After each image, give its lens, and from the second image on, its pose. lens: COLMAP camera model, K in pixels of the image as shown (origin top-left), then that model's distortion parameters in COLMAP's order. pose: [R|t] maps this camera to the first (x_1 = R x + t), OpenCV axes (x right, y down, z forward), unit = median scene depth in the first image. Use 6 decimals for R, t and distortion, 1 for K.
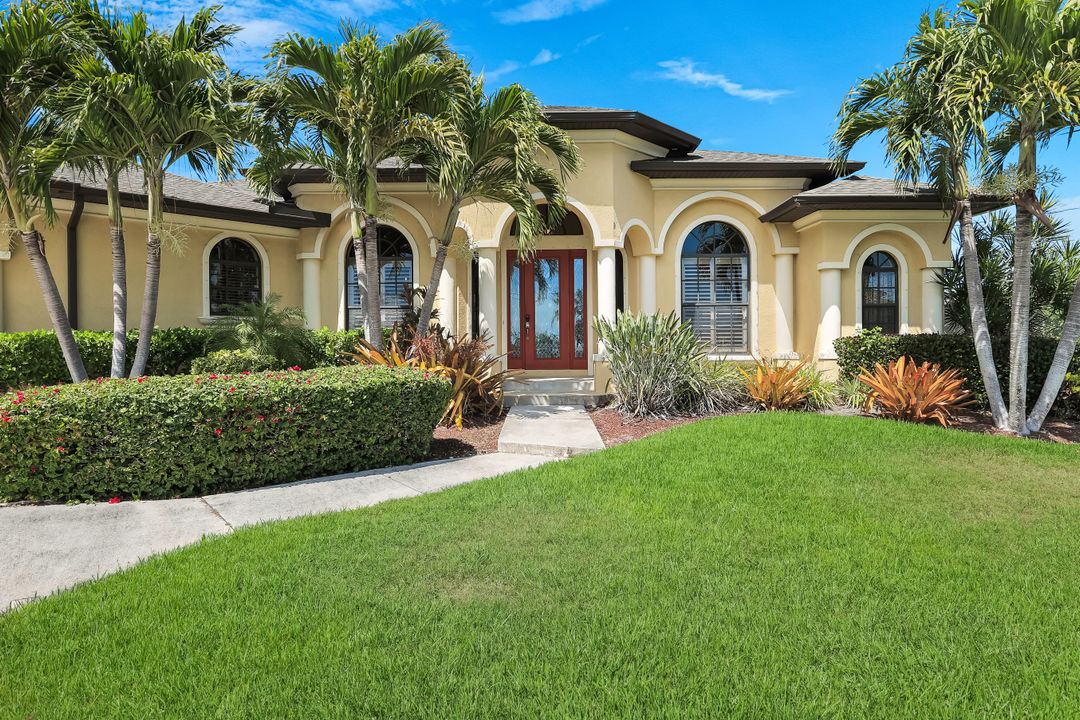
lens RADIAL K [[686.4, 0, 540.7], [0, 686.4, 360.8], [0, 0, 1]] dist [-0.000557, -0.000803]
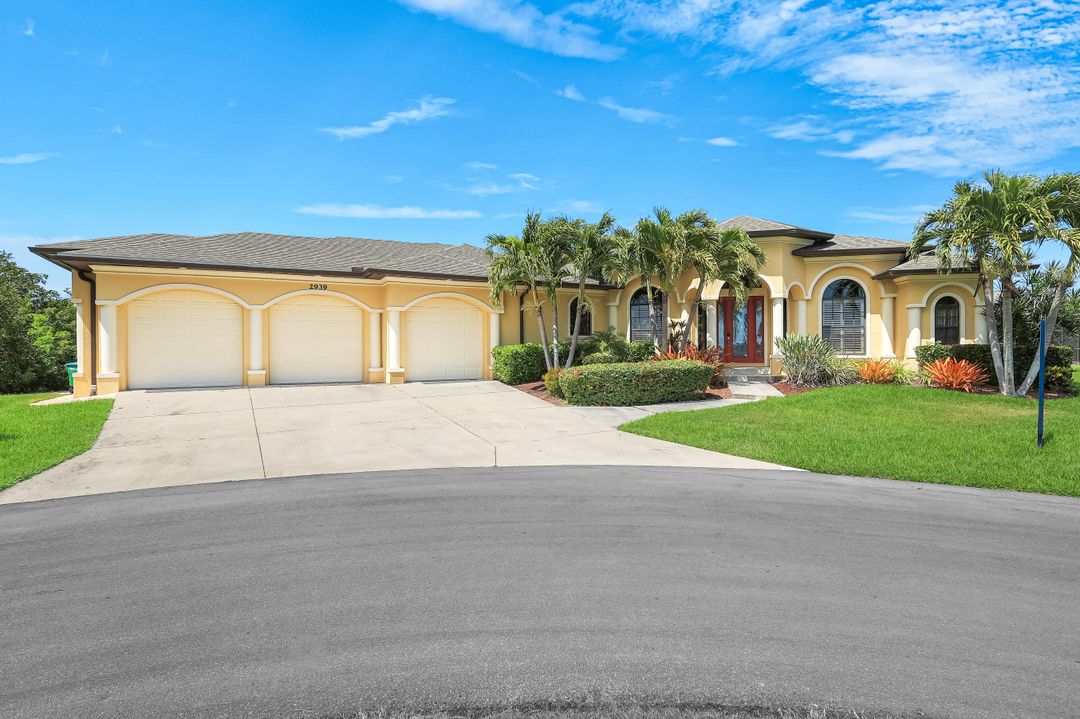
lens RADIAL K [[551.4, 0, 538.2], [0, 551.4, 359.0], [0, 0, 1]] dist [0.000289, -0.000070]
pose [[0.962411, 0.005037, -0.271552, -0.129432], [-0.004055, 0.999983, 0.004178, -0.001602], [0.271568, -0.002920, 0.962415, -0.650039]]
